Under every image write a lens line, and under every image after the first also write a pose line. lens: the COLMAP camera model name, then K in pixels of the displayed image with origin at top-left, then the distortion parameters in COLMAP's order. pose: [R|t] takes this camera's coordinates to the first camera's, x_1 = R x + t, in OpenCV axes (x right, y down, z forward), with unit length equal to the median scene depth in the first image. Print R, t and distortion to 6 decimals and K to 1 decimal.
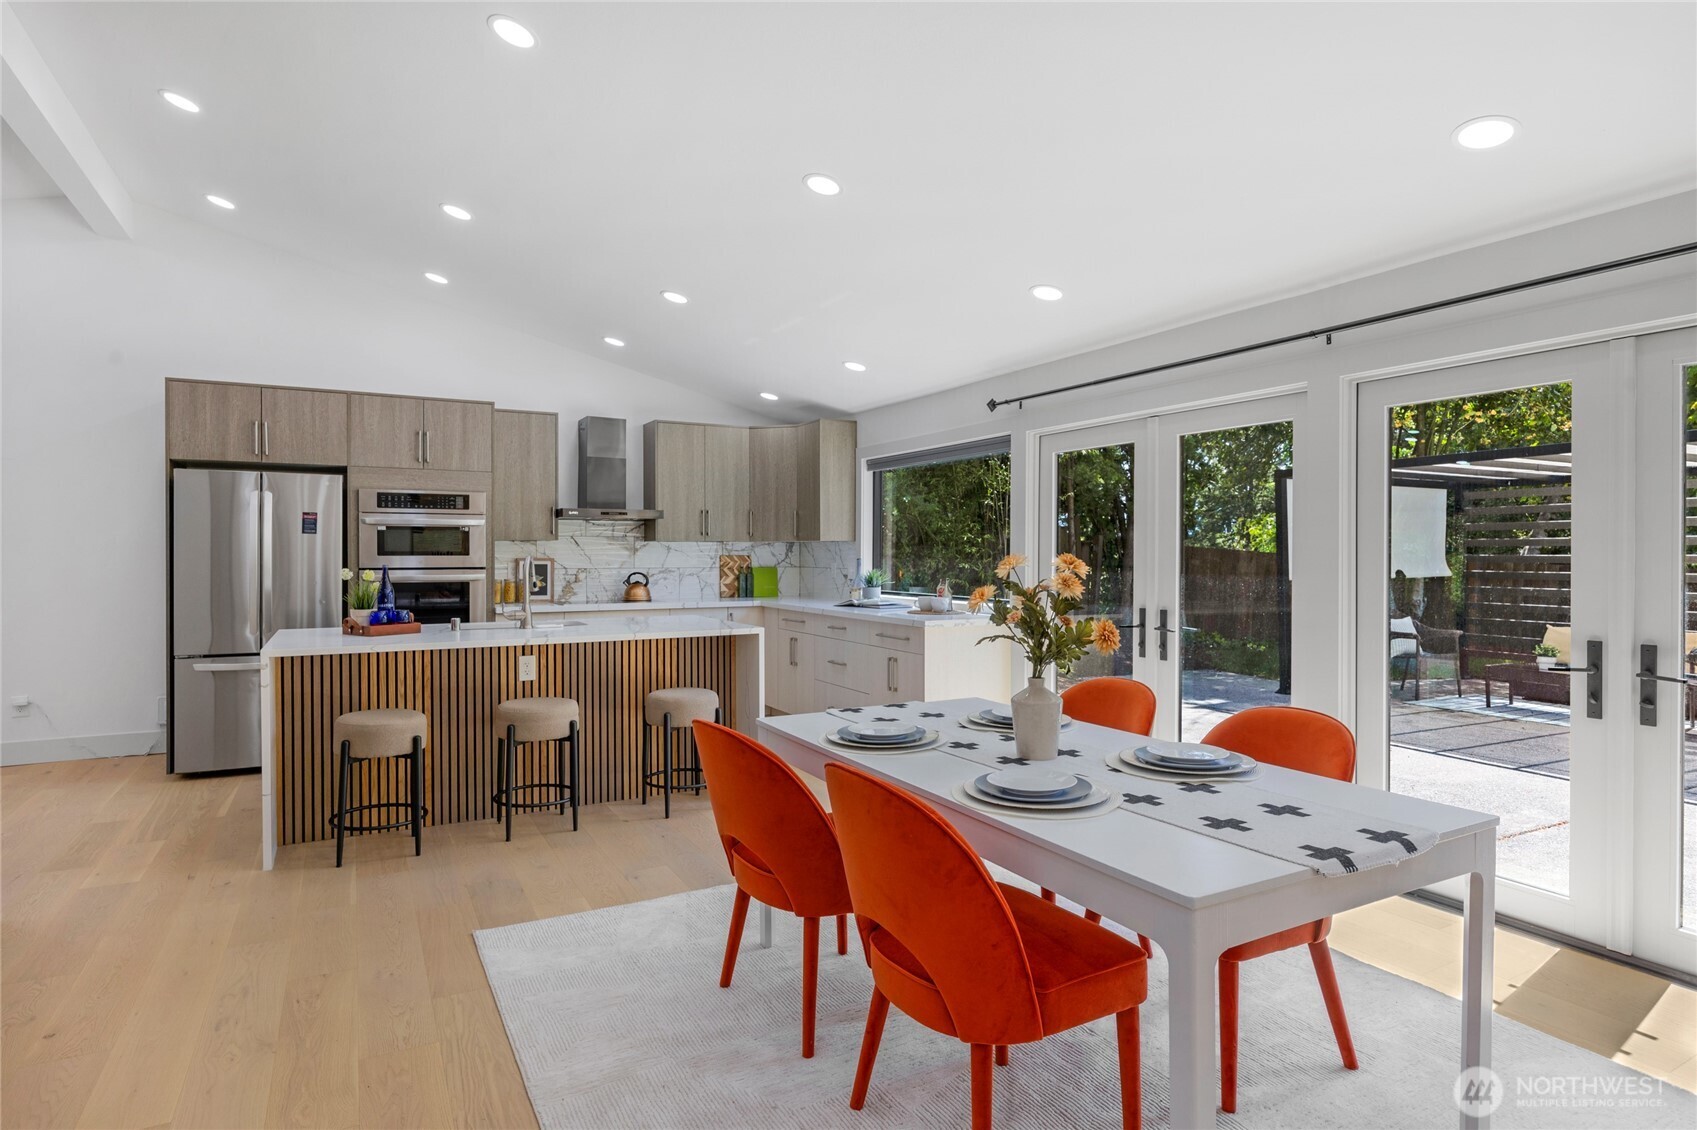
lens RADIAL K [[900.5, 0, 851.6], [0, 900.5, 560.2], [0, 0, 1]] dist [0.007810, -0.005305]
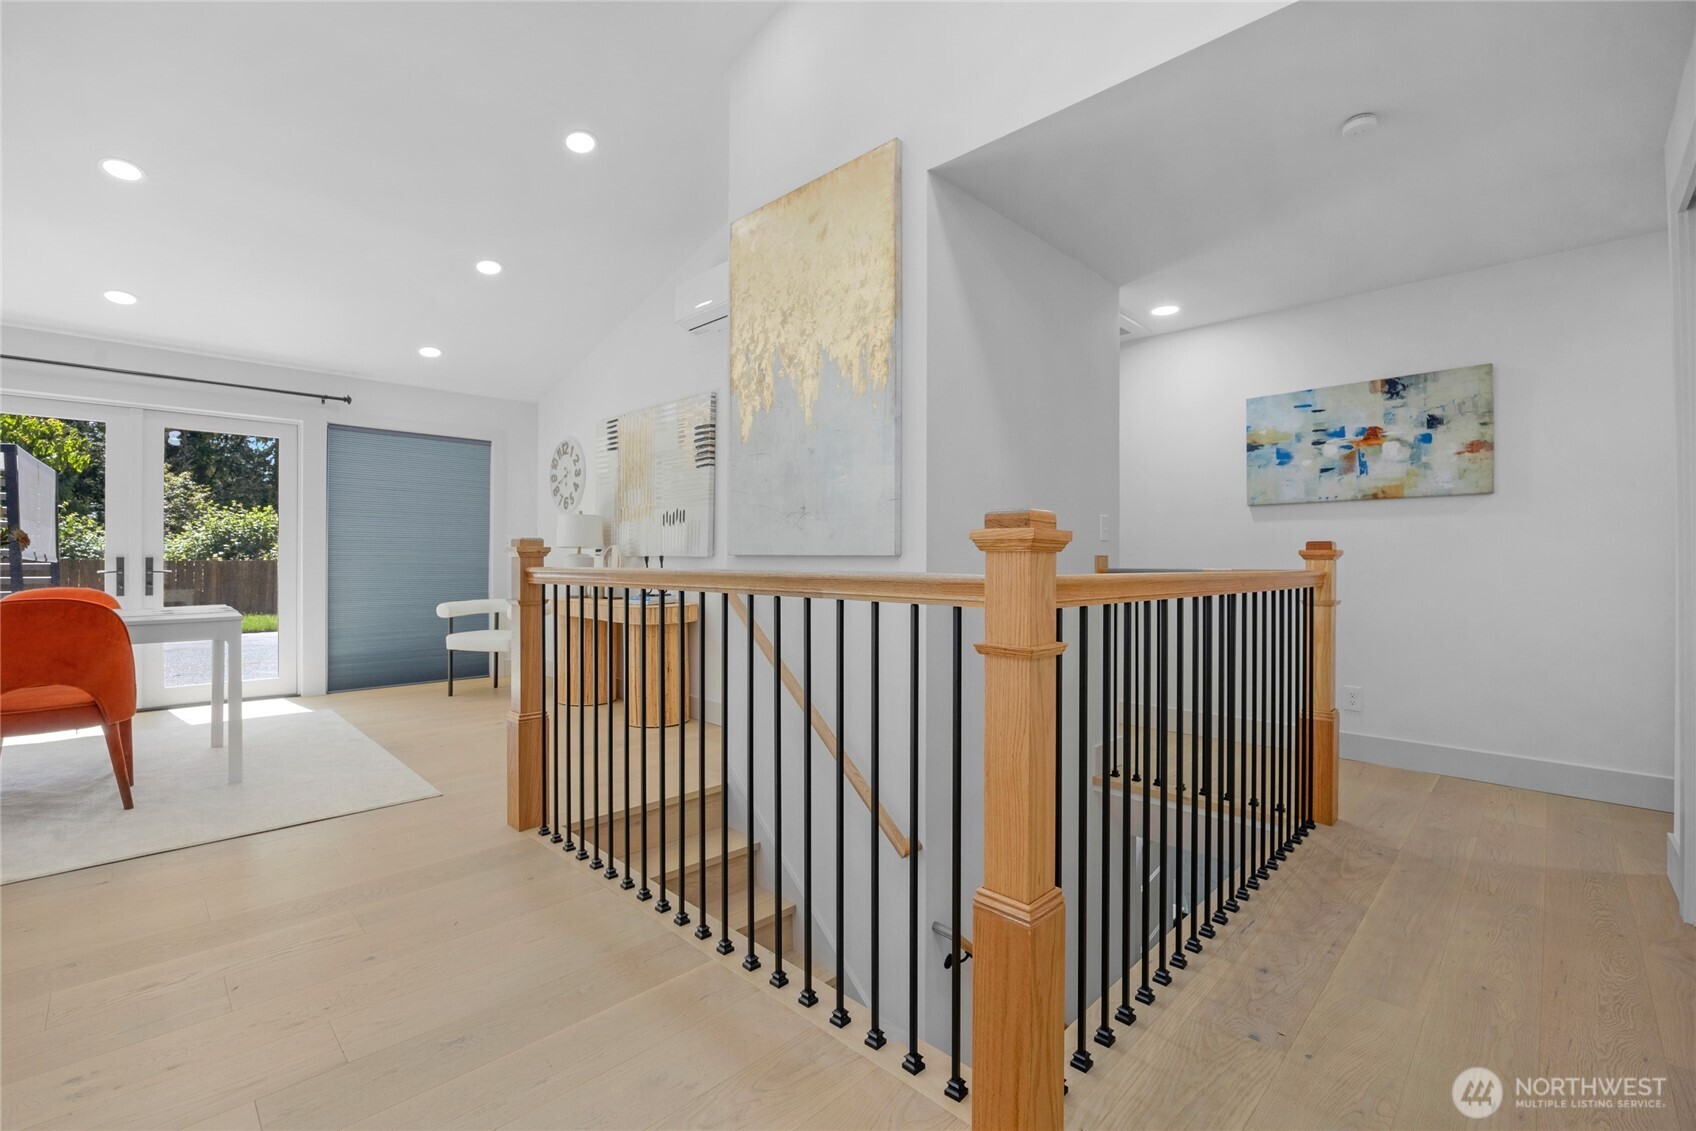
lens RADIAL K [[724.5, 0, 848.6], [0, 724.5, 546.2], [0, 0, 1]] dist [-0.016881, -0.000110]
pose [[-0.295210, 0.016289, 0.955294, -0.509731], [0.007455, 0.999863, -0.014745, 0.044913], [-0.955403, 0.002768, -0.295291, -0.030290]]
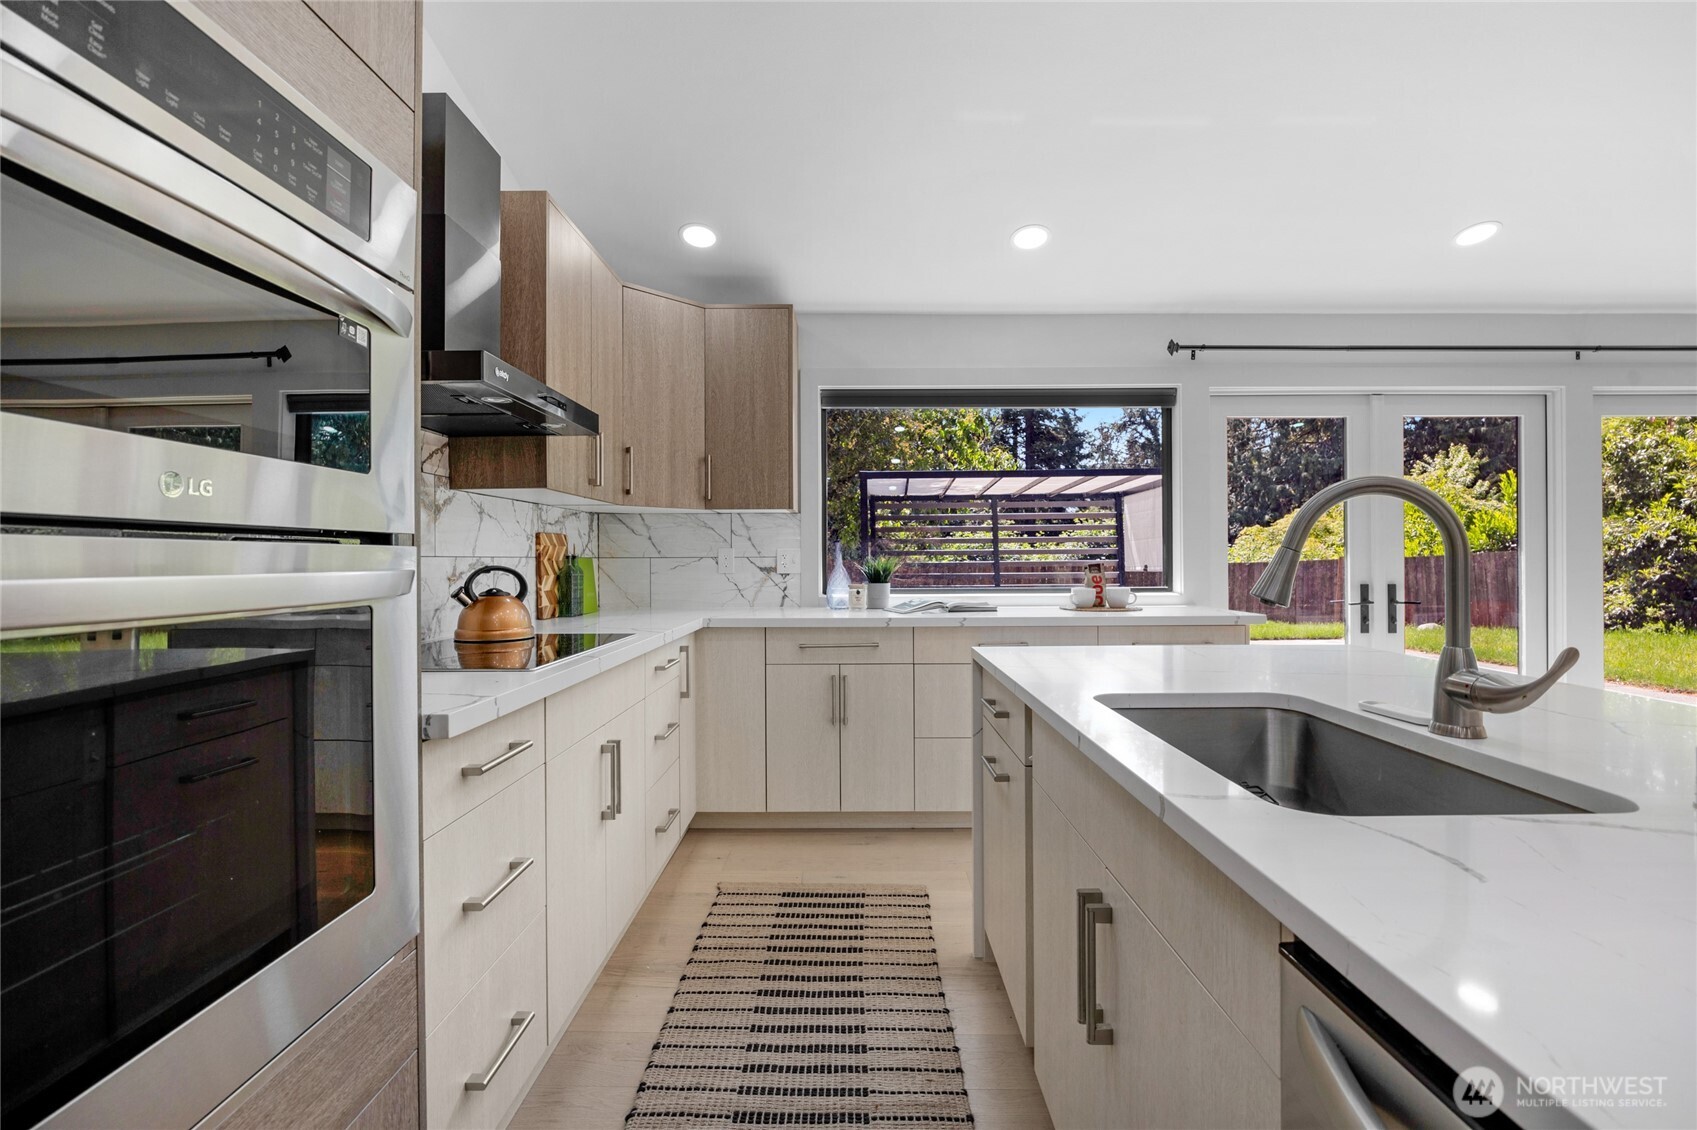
lens RADIAL K [[756.8, 0, 868.8], [0, 756.8, 555.4], [0, 0, 1]] dist [-0.010250, -0.001625]
pose [[0.476987, 0.000143, 0.878910, -0.472936], [0.013982, 0.999872, -0.007750, 0.014261], [-0.878799, 0.015985, 0.476924, 0.755181]]
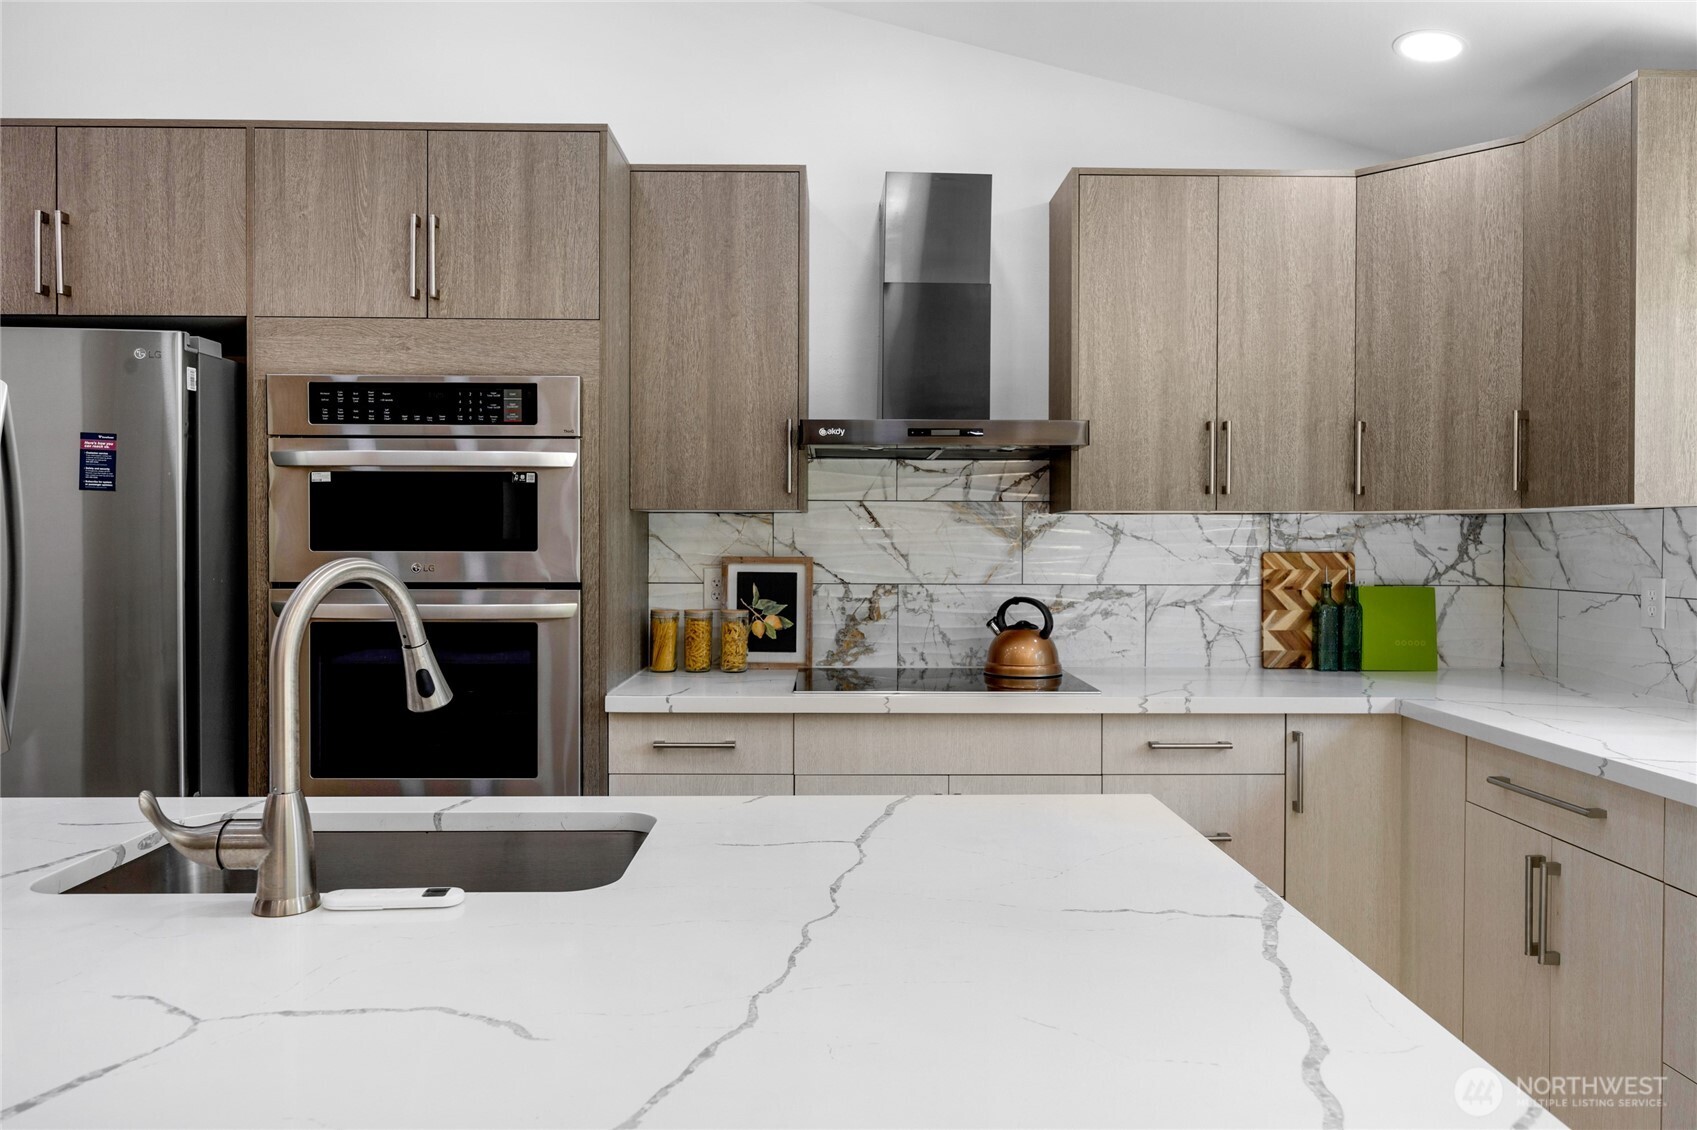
lens RADIAL K [[1140.6, 0, 856.8], [0, 1140.6, 557.1], [0, 0, 1]] dist [-0.001388, 0.004159]
pose [[0.883447, 0.008738, -0.468449, -0.086744], [-0.005979, 0.999955, 0.007376, -0.006247], [0.468493, -0.003716, 0.883460, 0.598439]]
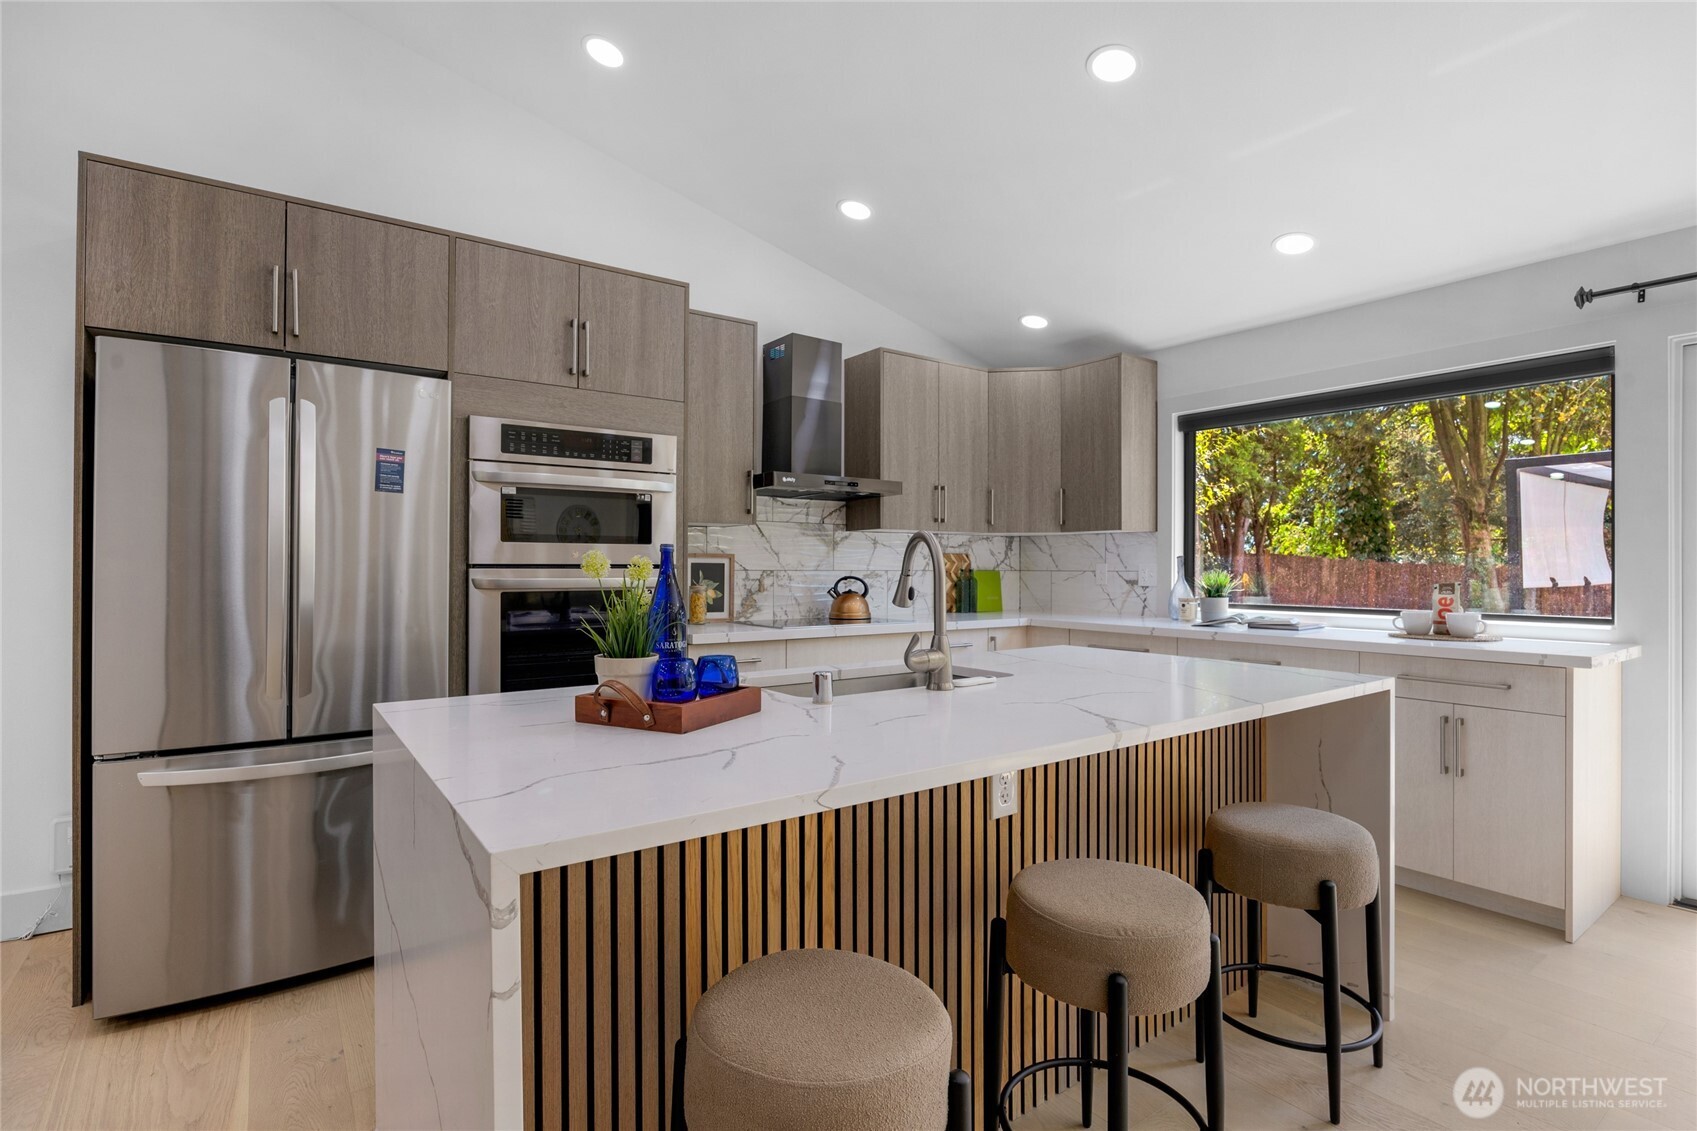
lens RADIAL K [[820.1, 0, 859.2], [0, 820.1, 564.9], [0, 0, 1]] dist [-0.013593, 0.000580]
pose [[0.991801, 0.001331, 0.127783, -0.329049], [0.000042, 0.999942, -0.010745, 0.012290], [-0.127790, 0.010662, 0.991744, 0.427563]]
